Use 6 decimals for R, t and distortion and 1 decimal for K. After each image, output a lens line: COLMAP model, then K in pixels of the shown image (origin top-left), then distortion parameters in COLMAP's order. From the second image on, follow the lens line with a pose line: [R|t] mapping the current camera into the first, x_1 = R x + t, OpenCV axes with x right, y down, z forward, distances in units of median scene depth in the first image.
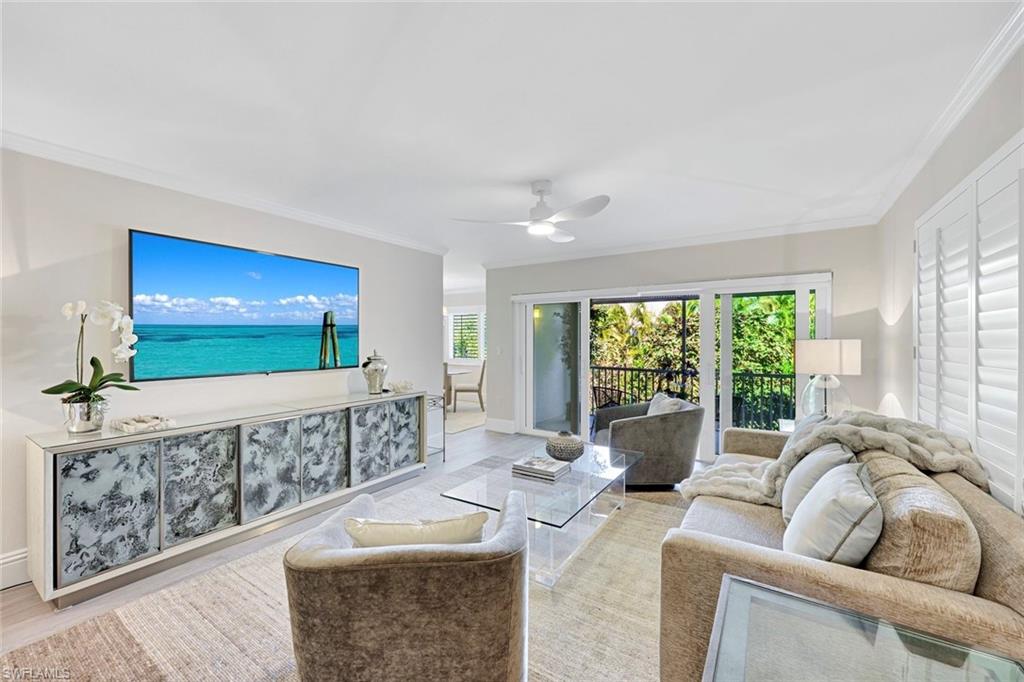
lens RADIAL K [[403.7, 0, 515.4], [0, 403.7, 340.6], [0, 0, 1]] dist [0.001615, -0.000240]
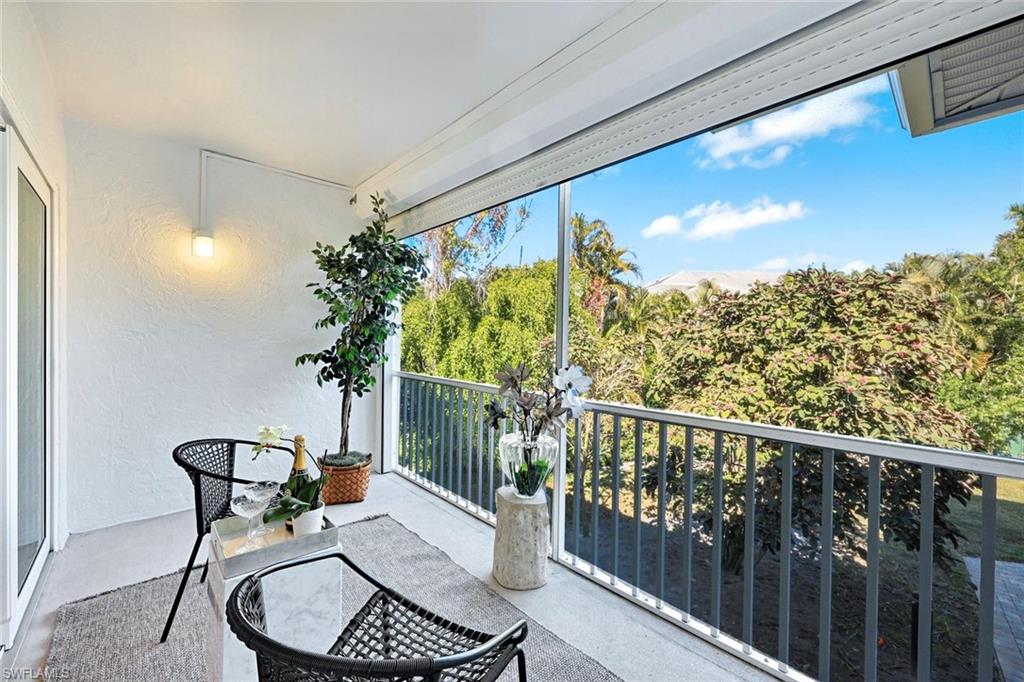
lens RADIAL K [[403.7, 0, 514.0], [0, 403.7, 343.1], [0, 0, 1]] dist [0.001615, -0.000240]
pose [[0.969888, 0.008722, -0.243394, 0.183586], [-0.007897, 0.999959, 0.004363, 0.010429], [0.243422, -0.002310, 0.969918, 0.260027]]
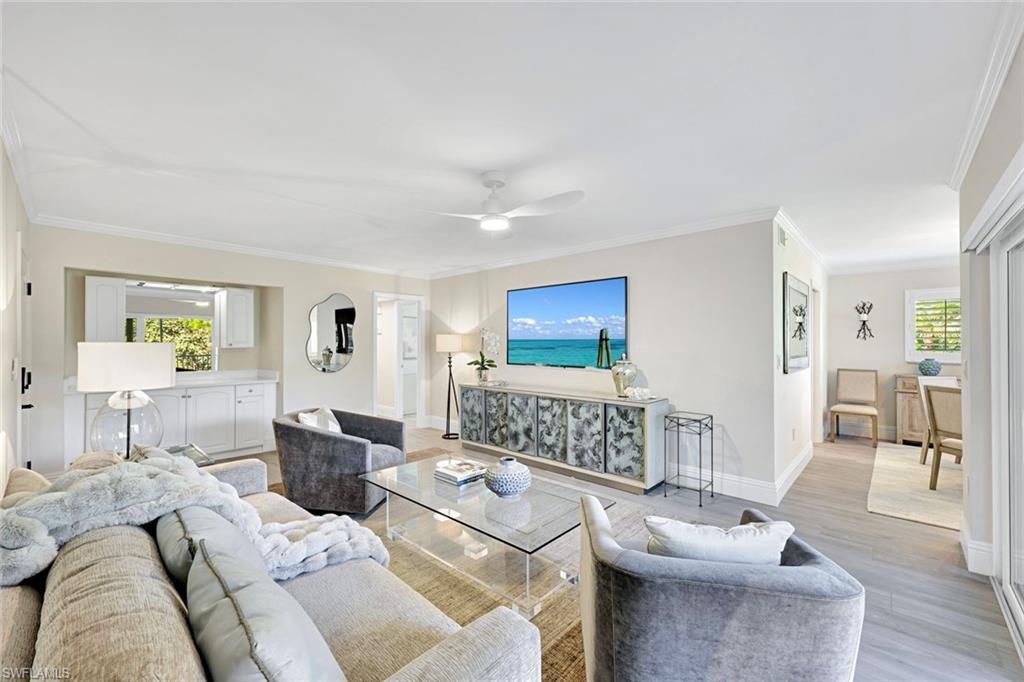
lens RADIAL K [[403.7, 0, 514.8], [0, 403.7, 342.8], [0, 0, 1]] dist [0.001615, -0.000240]
pose [[-0.160719, -0.005563, -0.986985, 0.864059], [-0.004526, 0.999978, -0.004899, 0.001094], [0.986990, 0.003680, -0.160741, 1.085349]]
